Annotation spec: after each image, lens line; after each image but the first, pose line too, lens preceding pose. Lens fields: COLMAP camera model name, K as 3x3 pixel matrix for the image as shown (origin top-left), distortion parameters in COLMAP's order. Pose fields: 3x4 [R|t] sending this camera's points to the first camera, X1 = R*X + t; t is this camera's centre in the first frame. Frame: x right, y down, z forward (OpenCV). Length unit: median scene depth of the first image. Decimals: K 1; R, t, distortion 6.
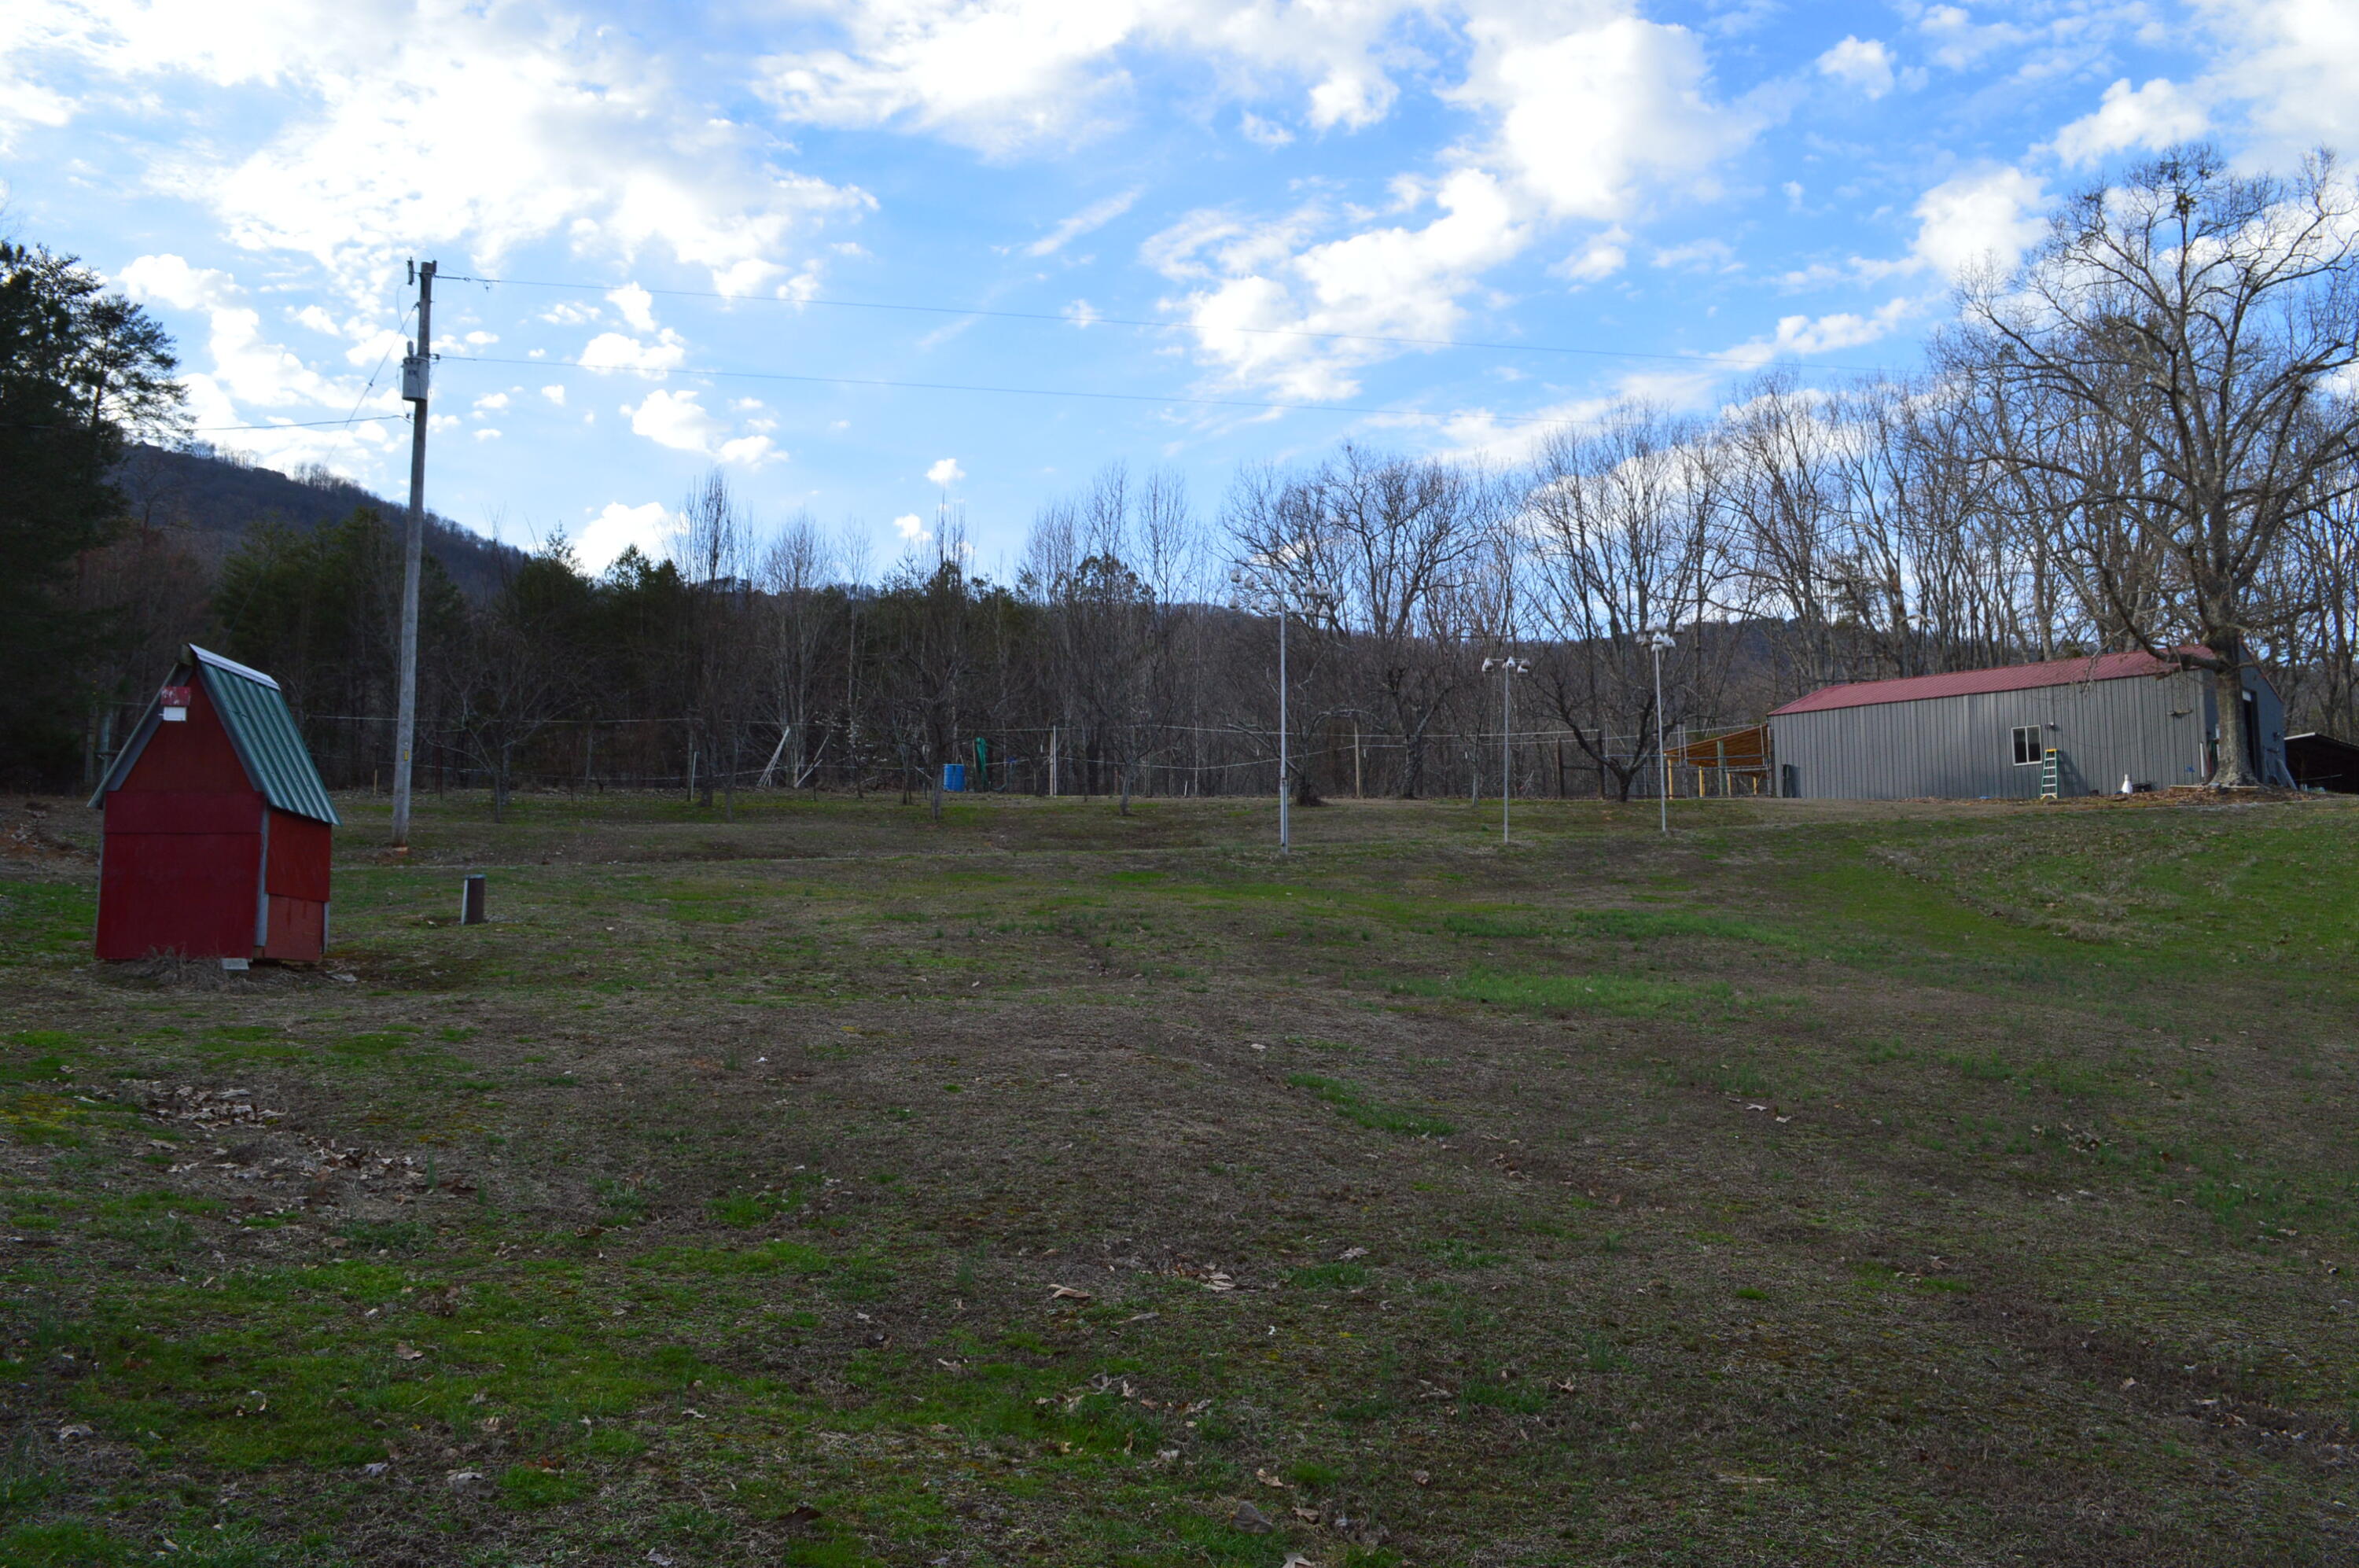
lens RADIAL K [[1901.3, 0, 1181.9], [0, 1901.3, 761.8], [0, 0, 1]] dist [-0.078556, 0.014418]
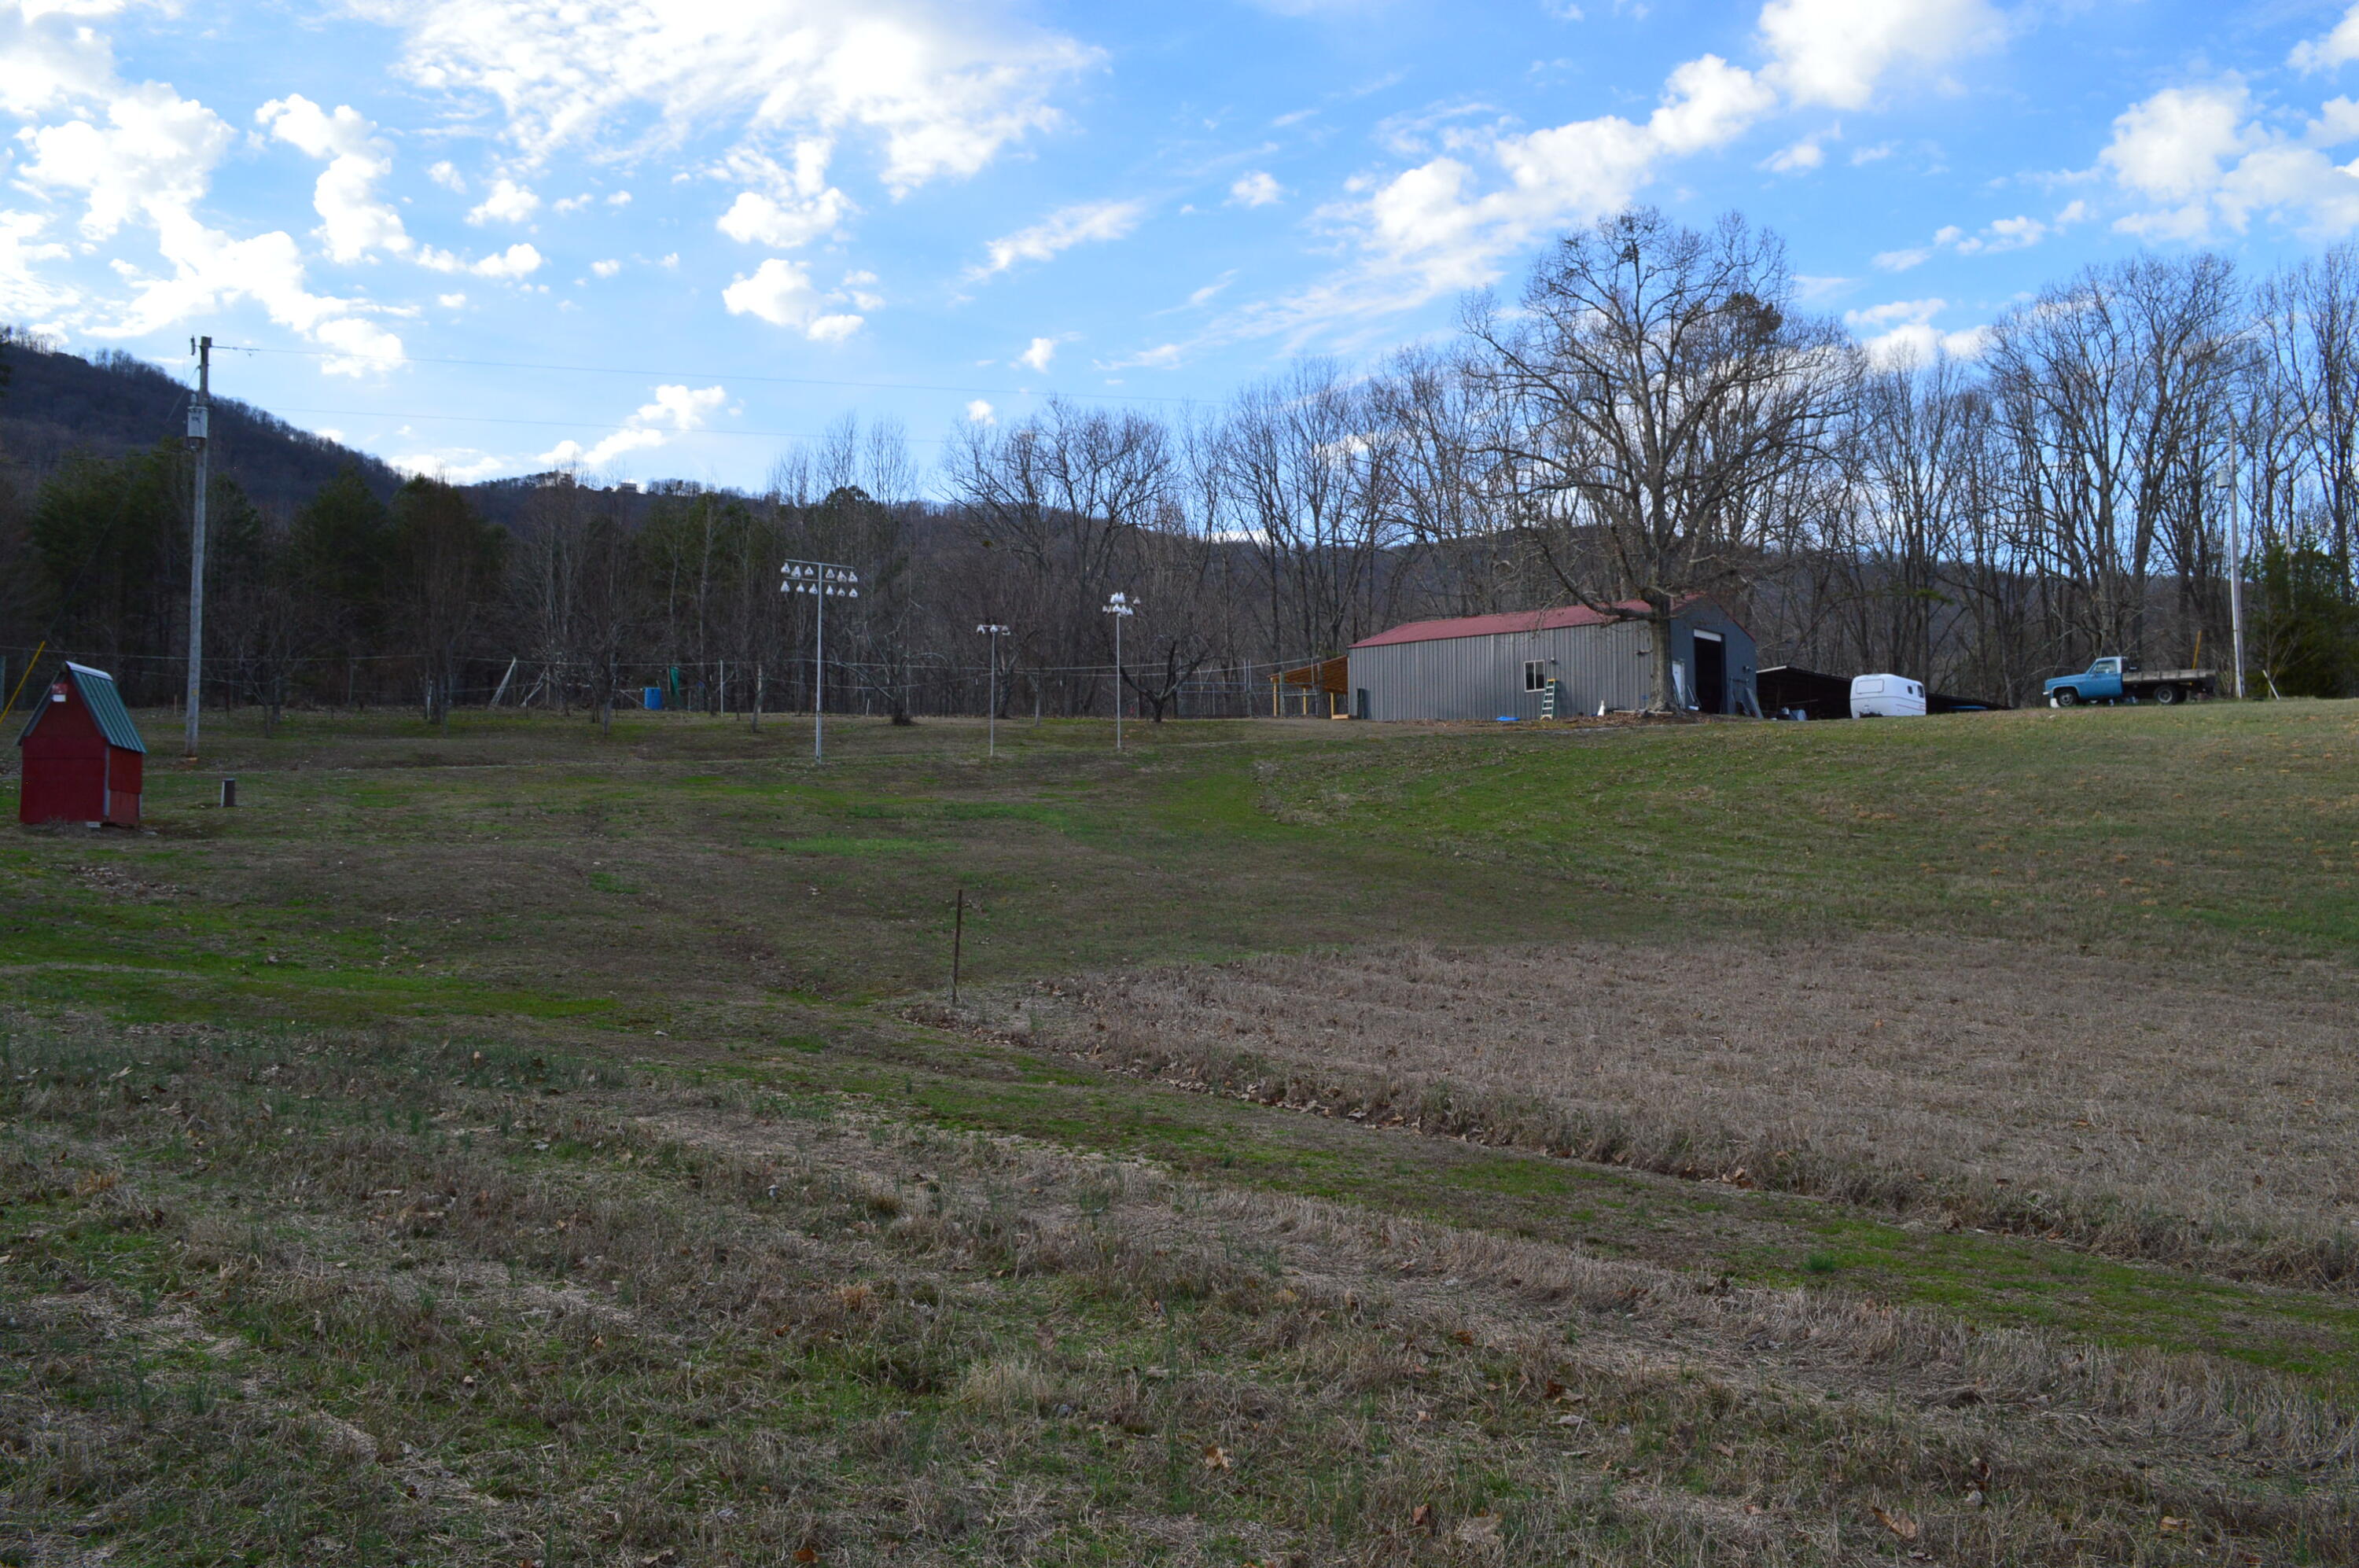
lens RADIAL K [[1901.3, 0, 1181.9], [0, 1901.3, 761.8], [0, 0, 1]] dist [-0.078556, 0.014418]
pose [[0.996408, 0.003700, 0.084599, 0.148974], [-0.008183, 0.998576, 0.052711, -0.022276], [-0.084283, -0.053214, 0.995020, -0.328586]]
